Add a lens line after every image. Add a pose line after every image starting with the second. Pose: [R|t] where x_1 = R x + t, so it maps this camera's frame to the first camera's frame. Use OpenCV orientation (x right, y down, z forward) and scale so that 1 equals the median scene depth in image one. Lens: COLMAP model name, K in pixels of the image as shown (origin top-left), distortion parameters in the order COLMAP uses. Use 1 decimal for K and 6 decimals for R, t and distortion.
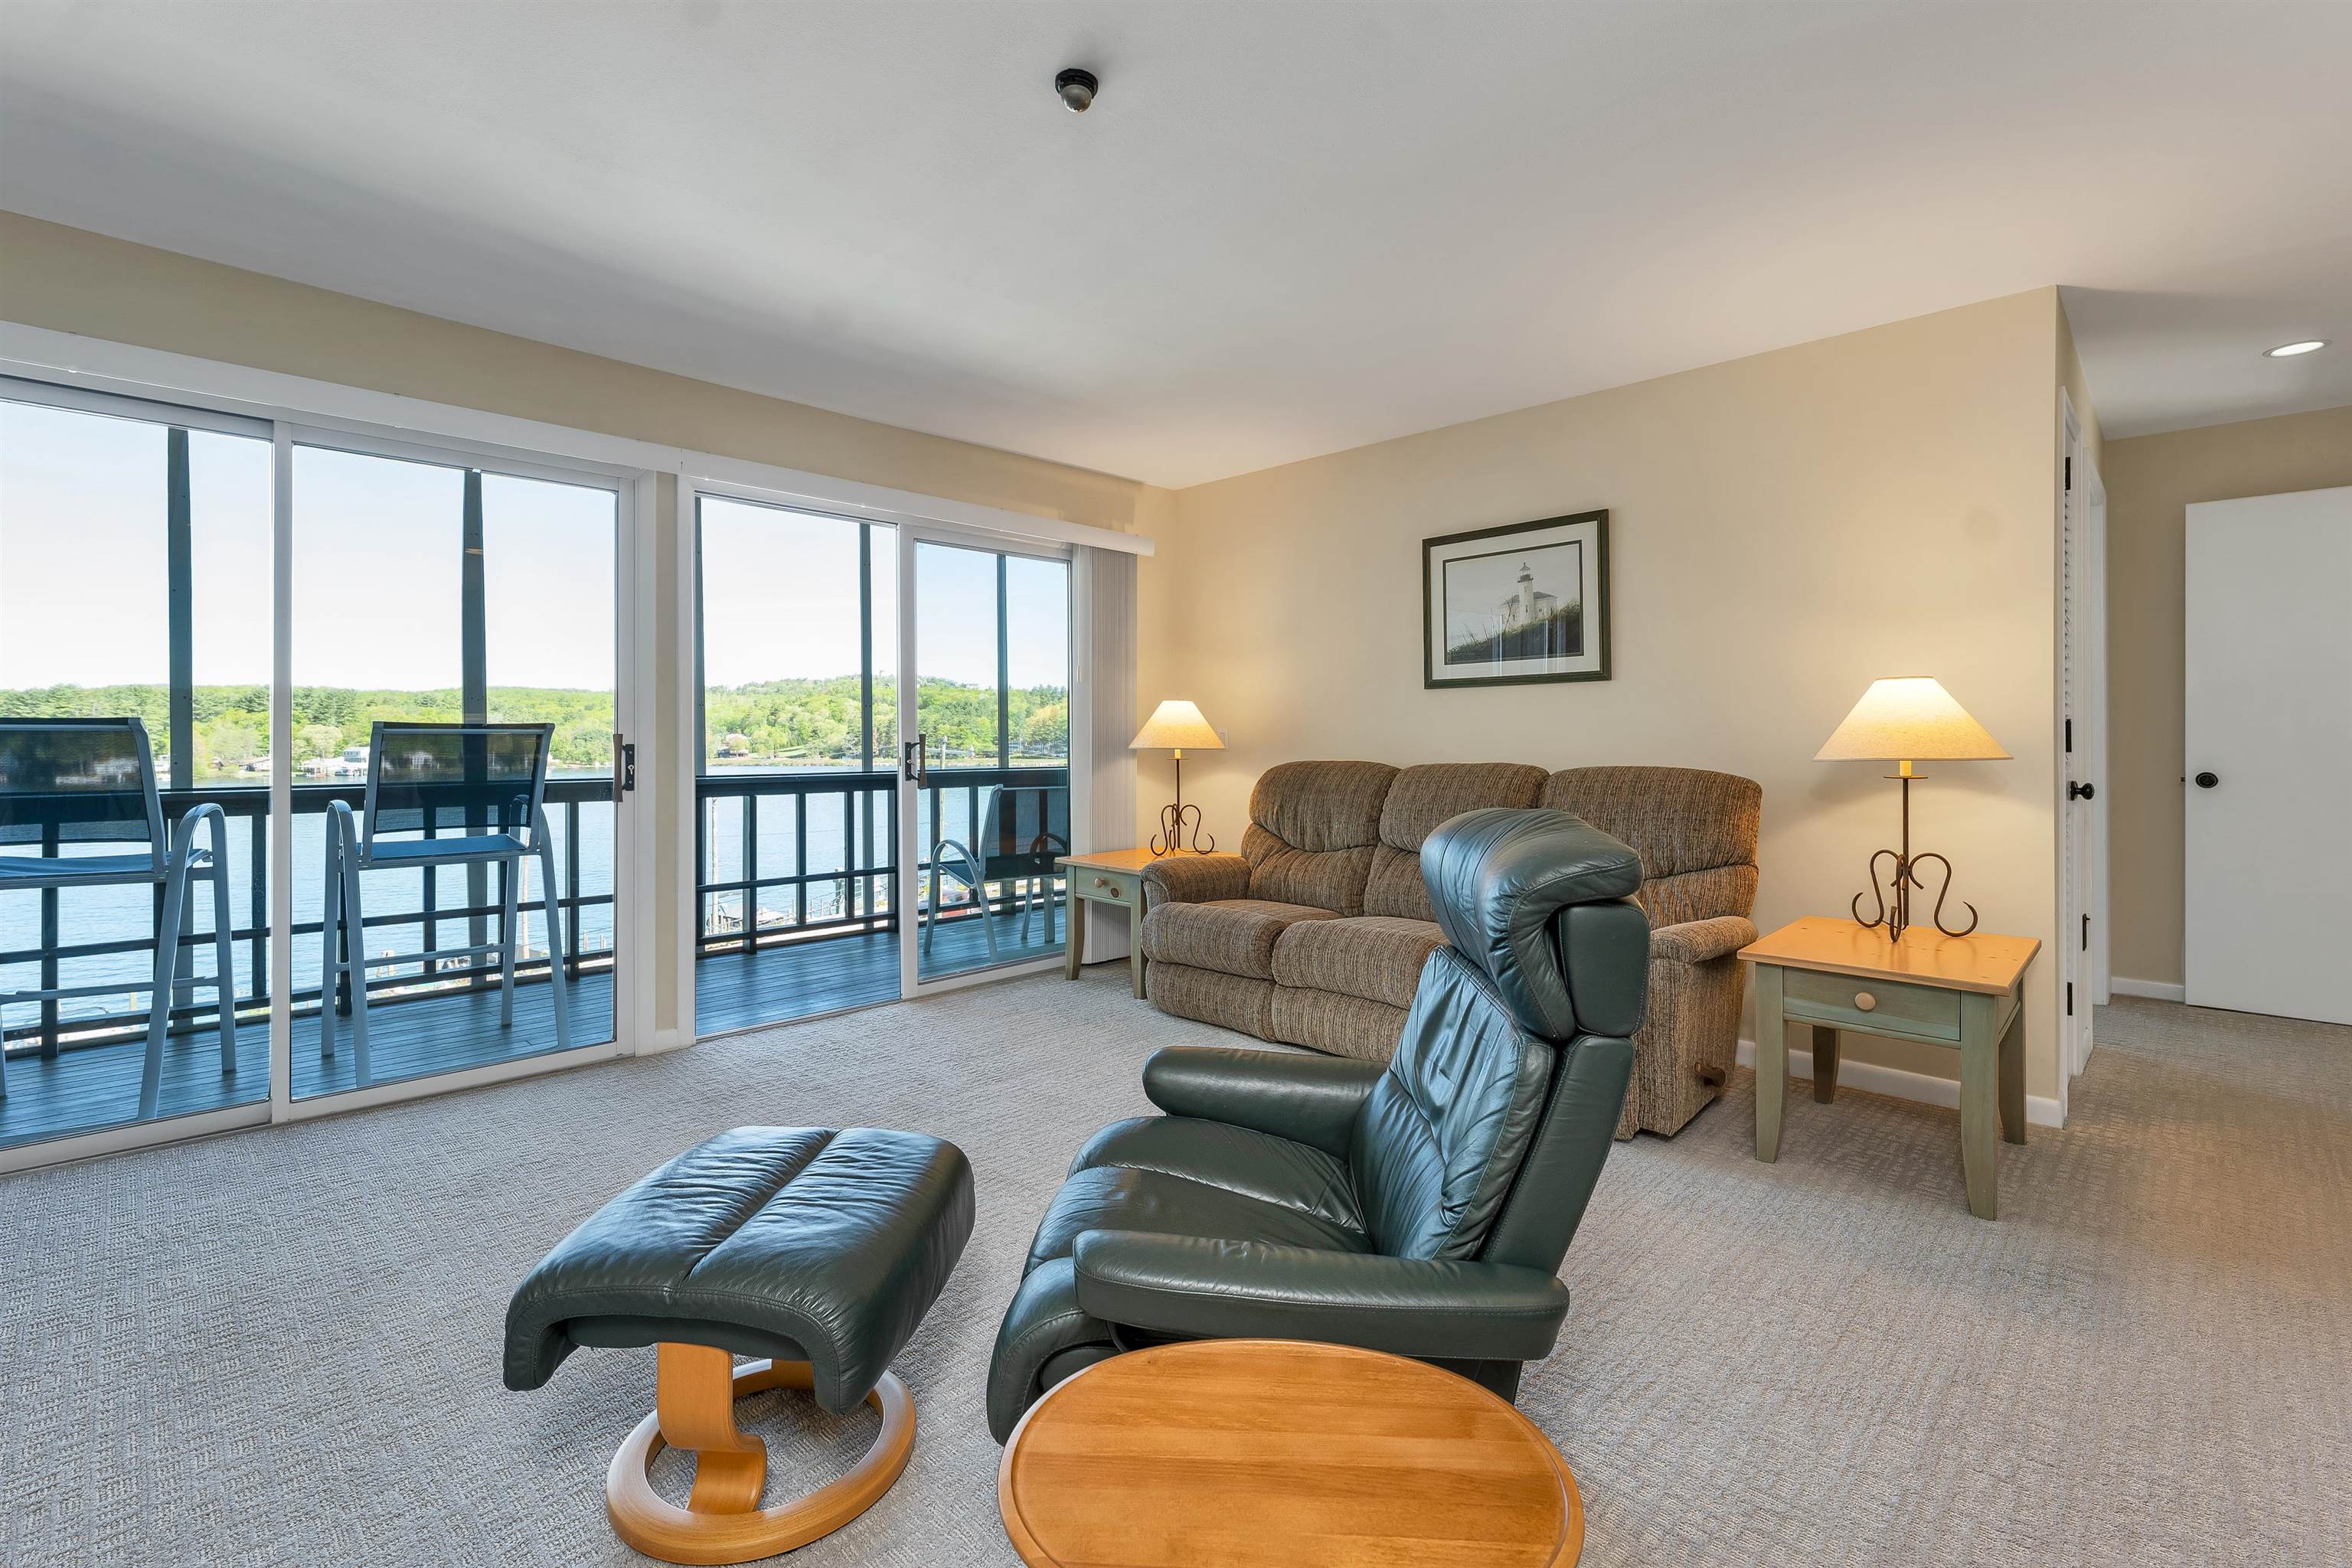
lens RADIAL K [[1057.6, 0, 1172.0], [0, 1057.6, 730.2], [0, 0, 1]] dist [0.002456, -0.000534]
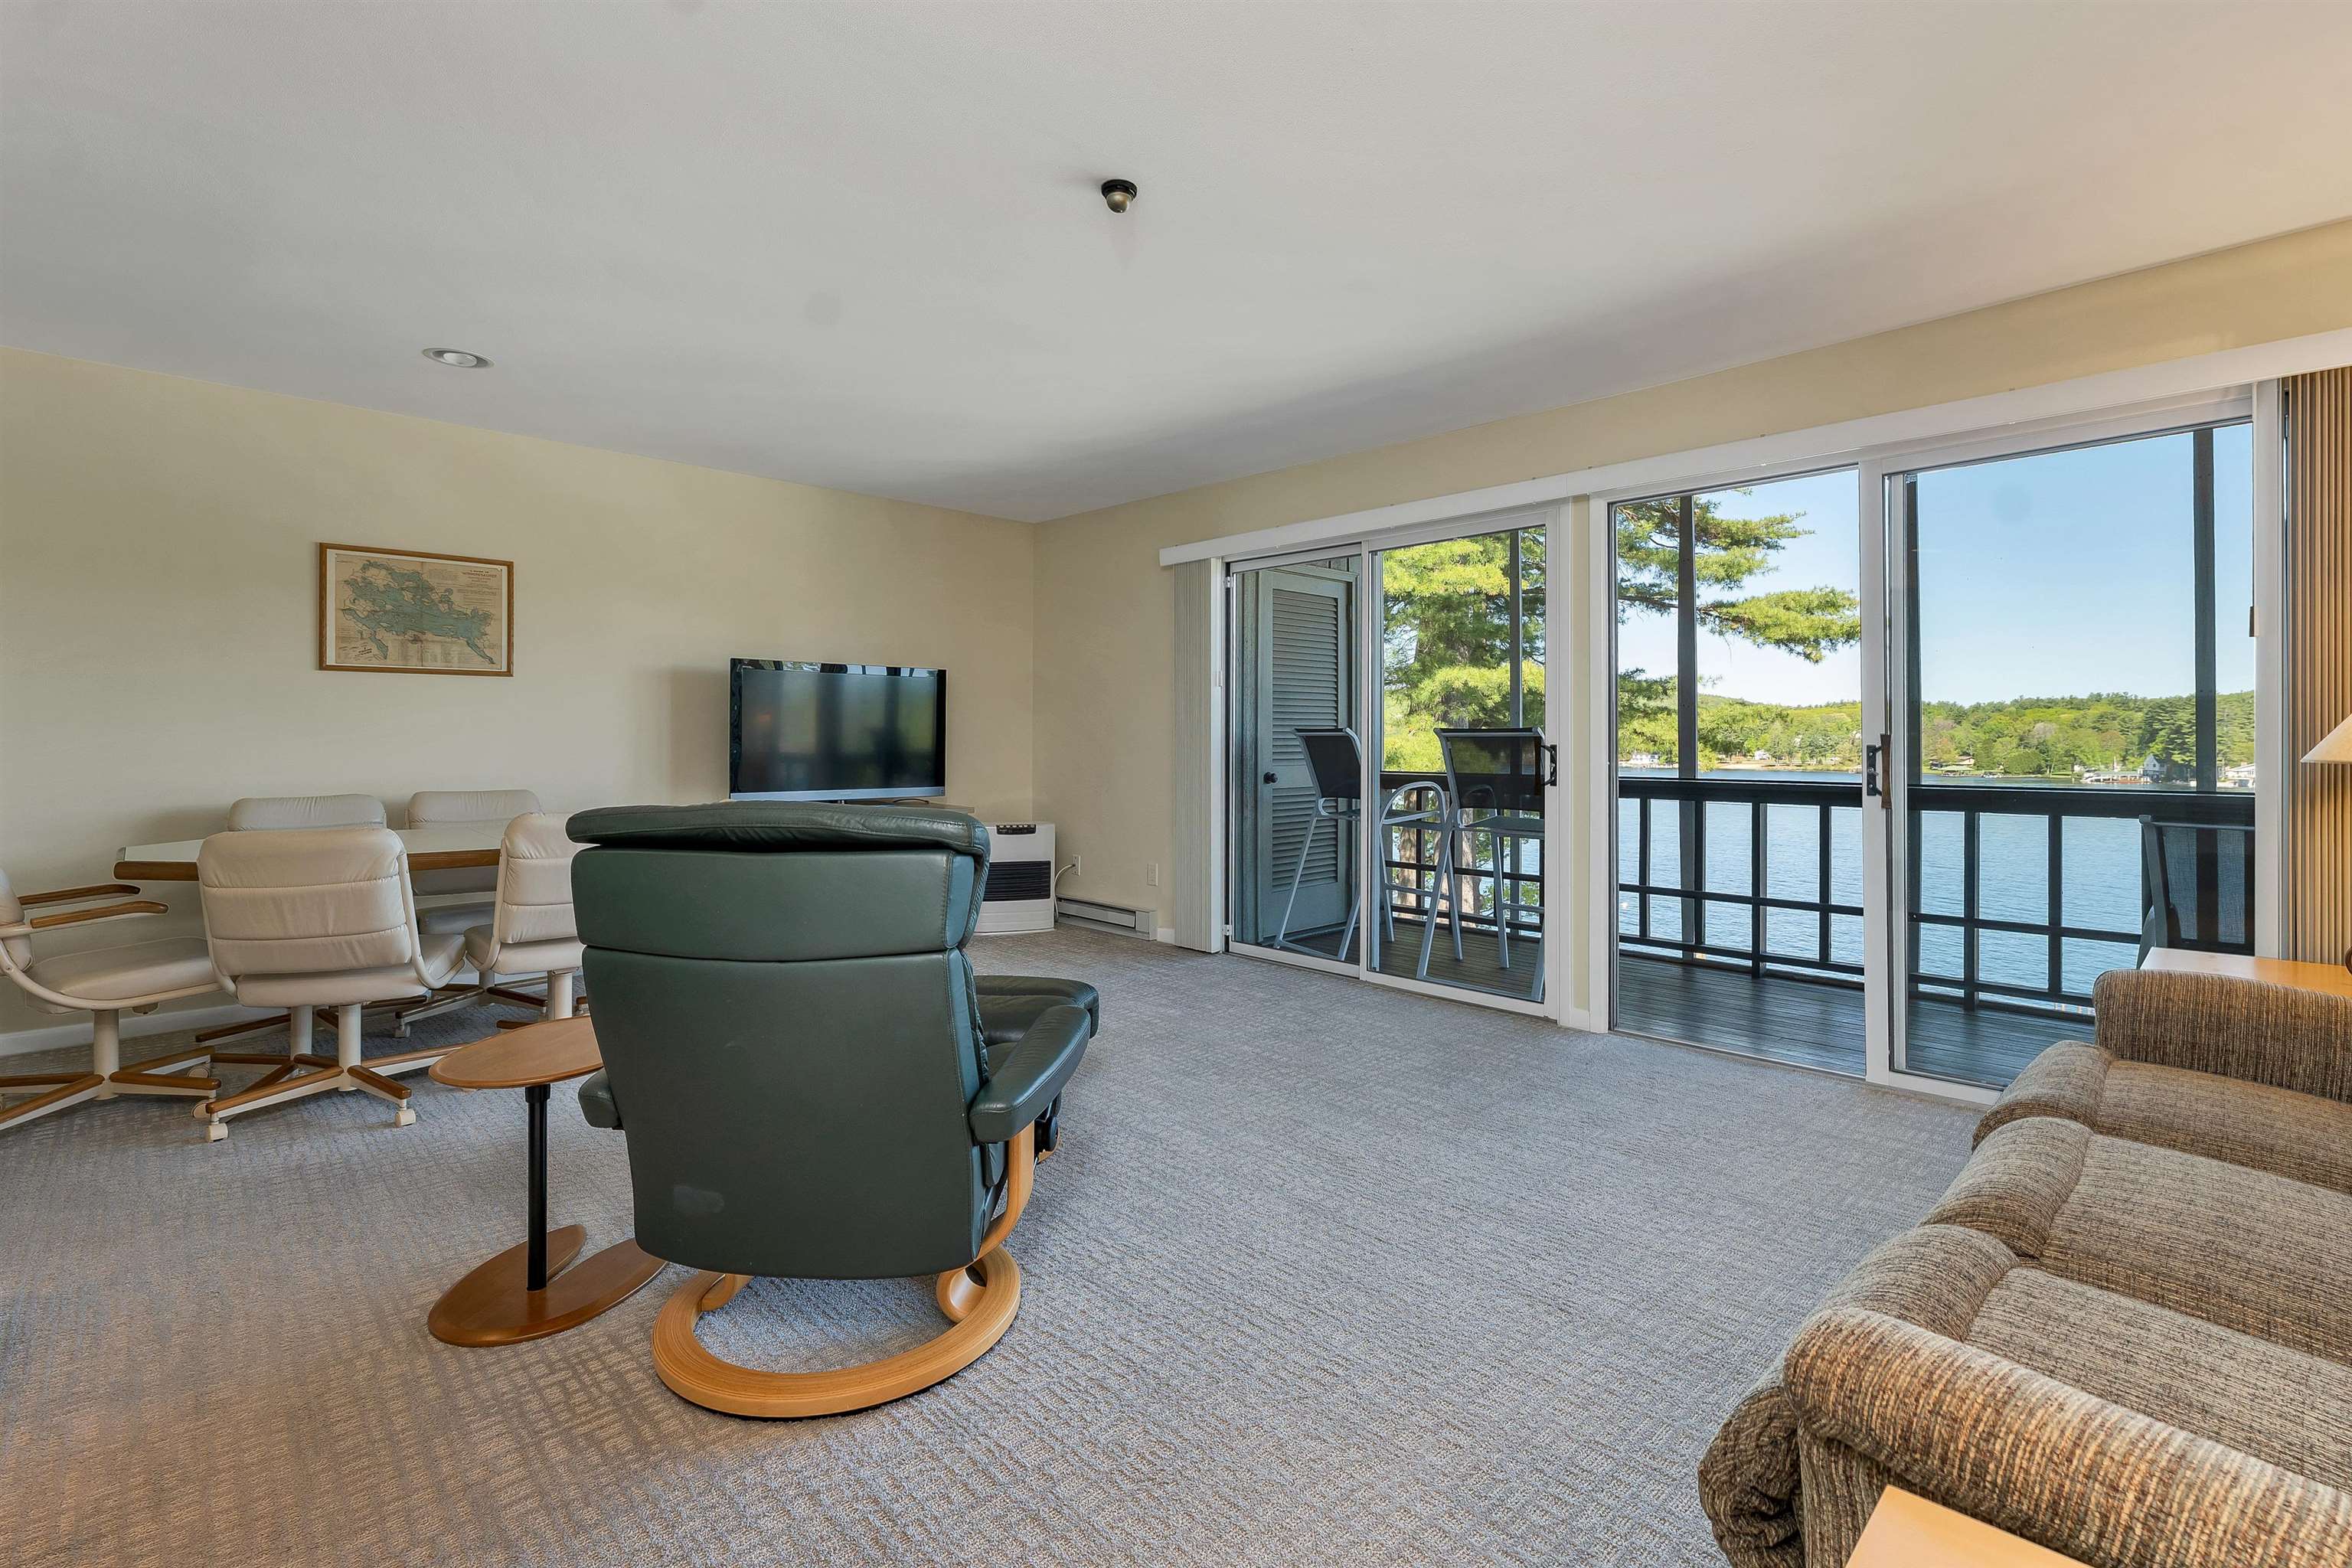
lens RADIAL K [[1057.6, 0, 1200.7], [0, 1057.6, 732.6], [0, 0, 1]] dist [0.002456, -0.000534]
pose [[0.000404, -0.006851, -0.999976, 0.514367], [0.004452, 0.999967, -0.006849, 0.004759], [0.999990, -0.004449, 0.000435, 0.520029]]
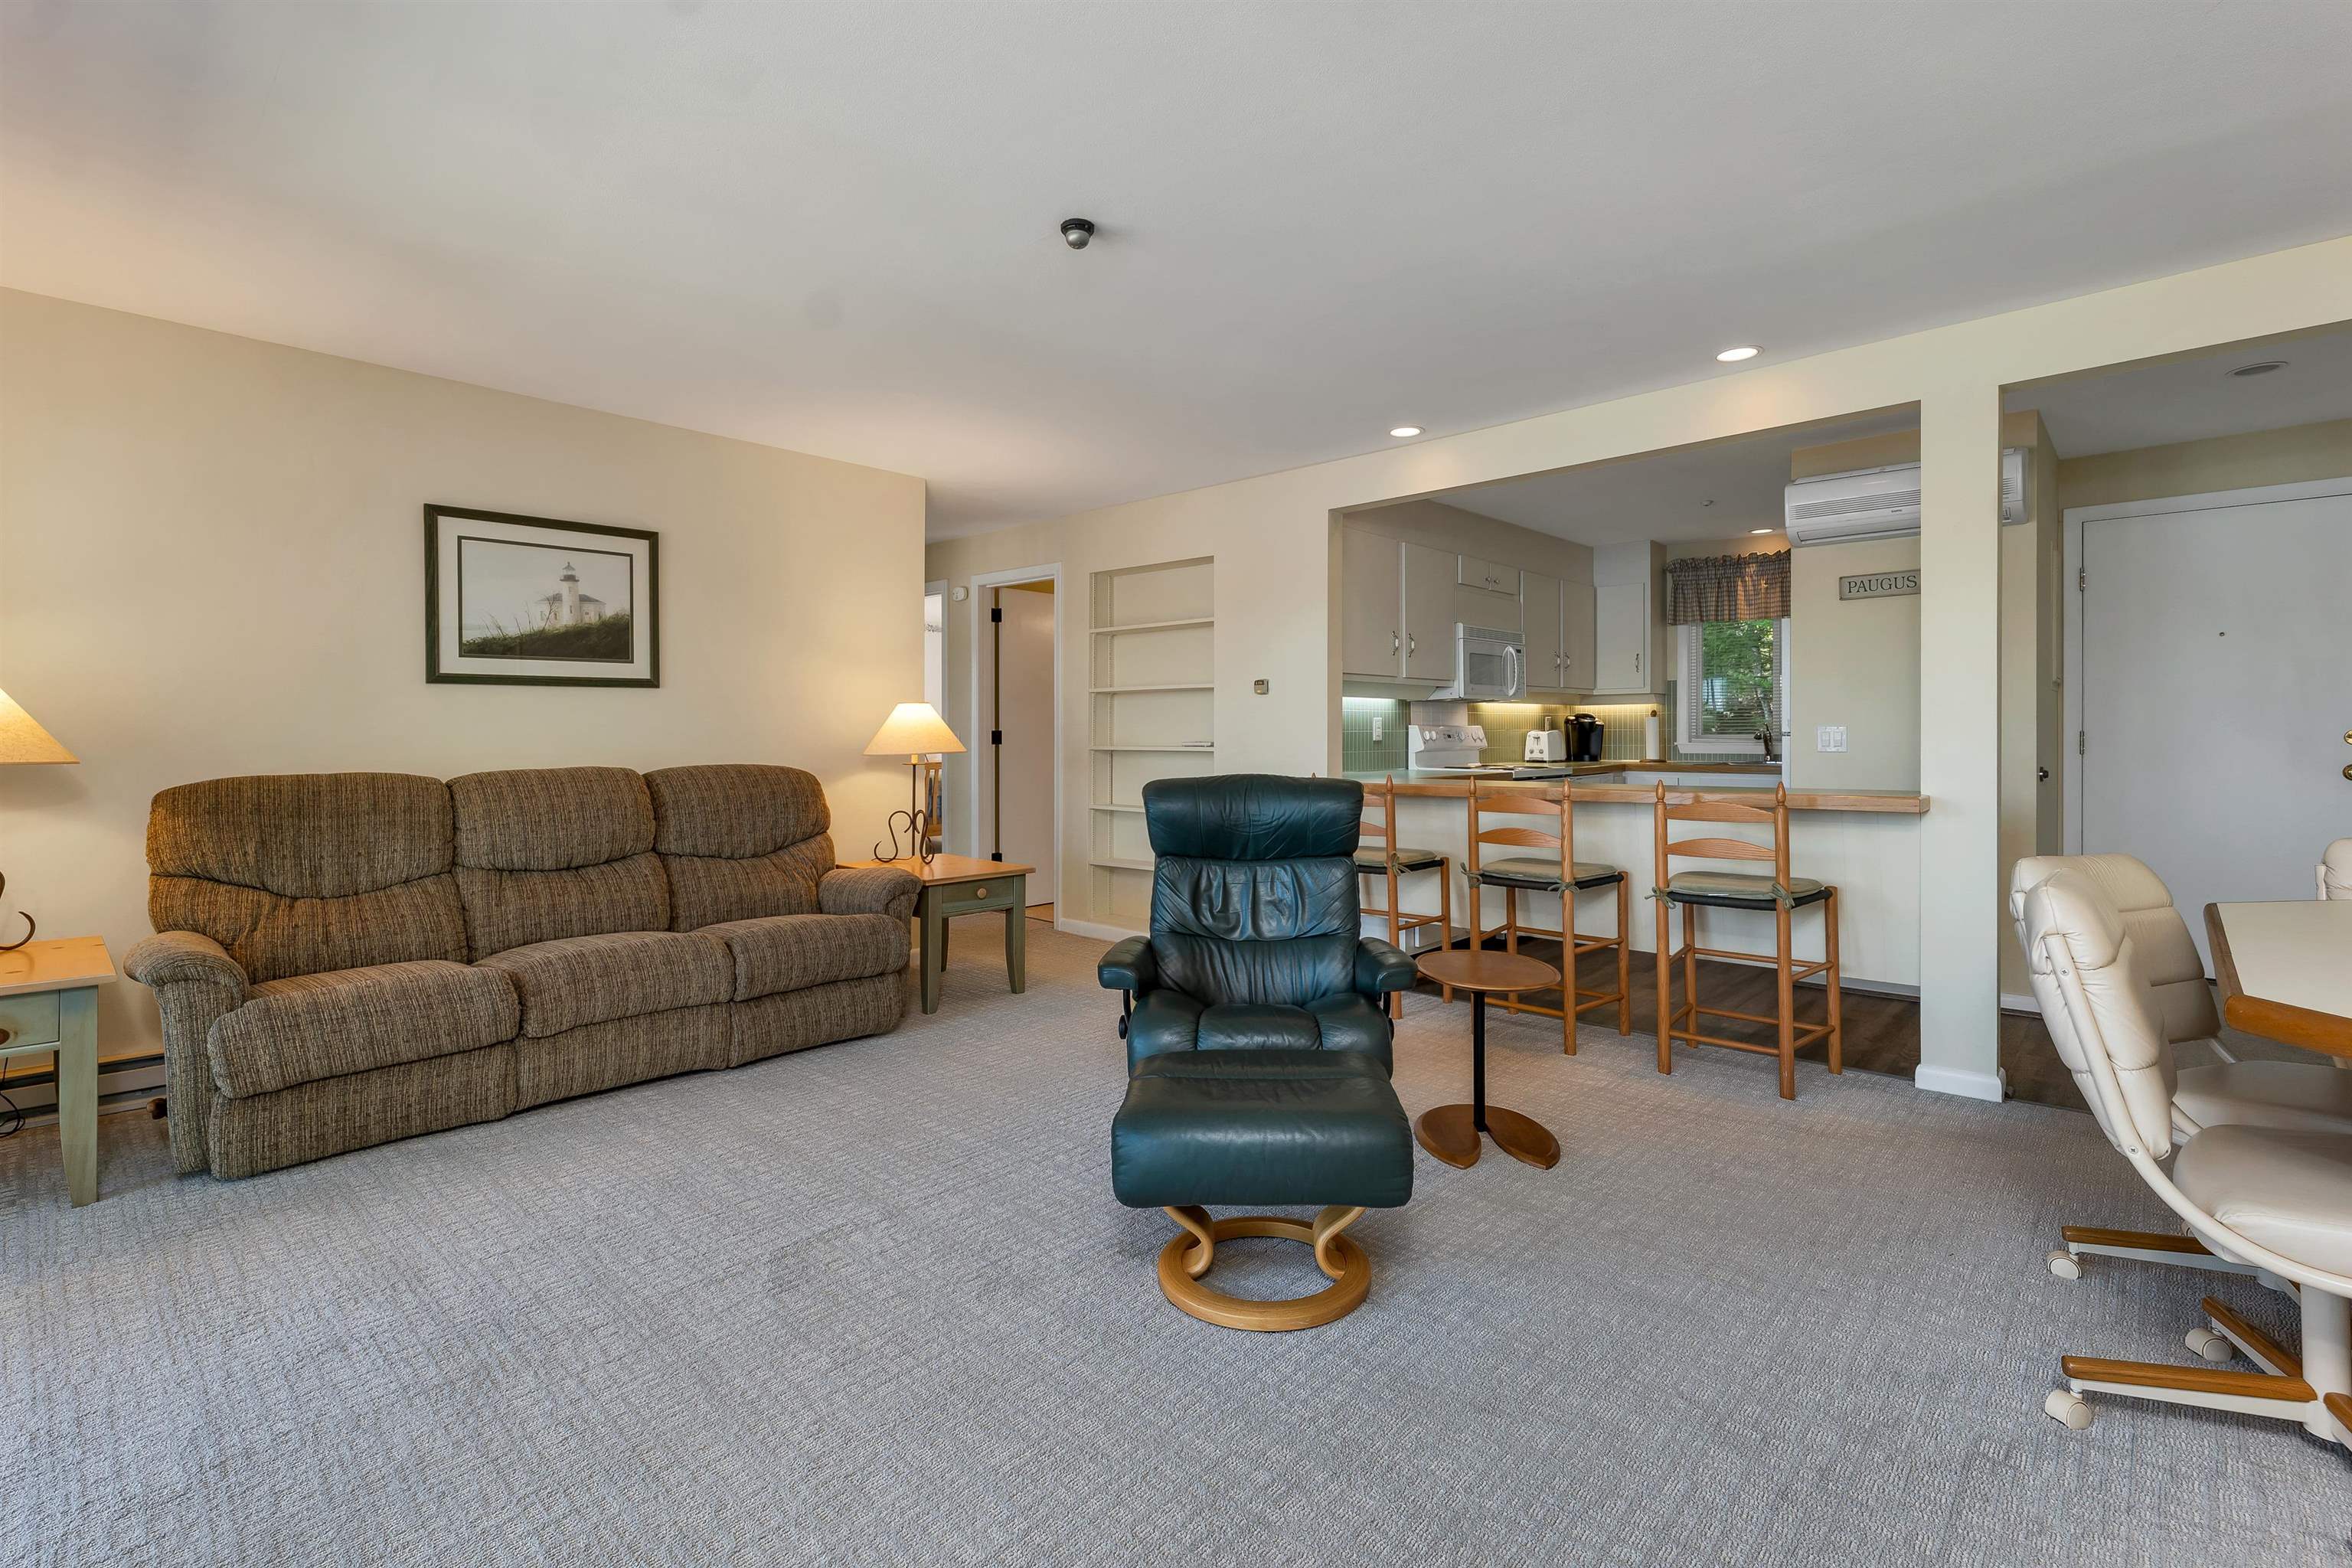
lens RADIAL K [[1057.6, 0, 1211.6], [0, 1057.6, 740.9], [0, 0, 1]] dist [0.002456, -0.000534]
pose [[-0.069397, -0.007561, 0.997560, -0.648260], [-0.007575, 0.999946, 0.007052, -0.003567], [-0.997560, -0.007067, -0.069451, 0.441888]]
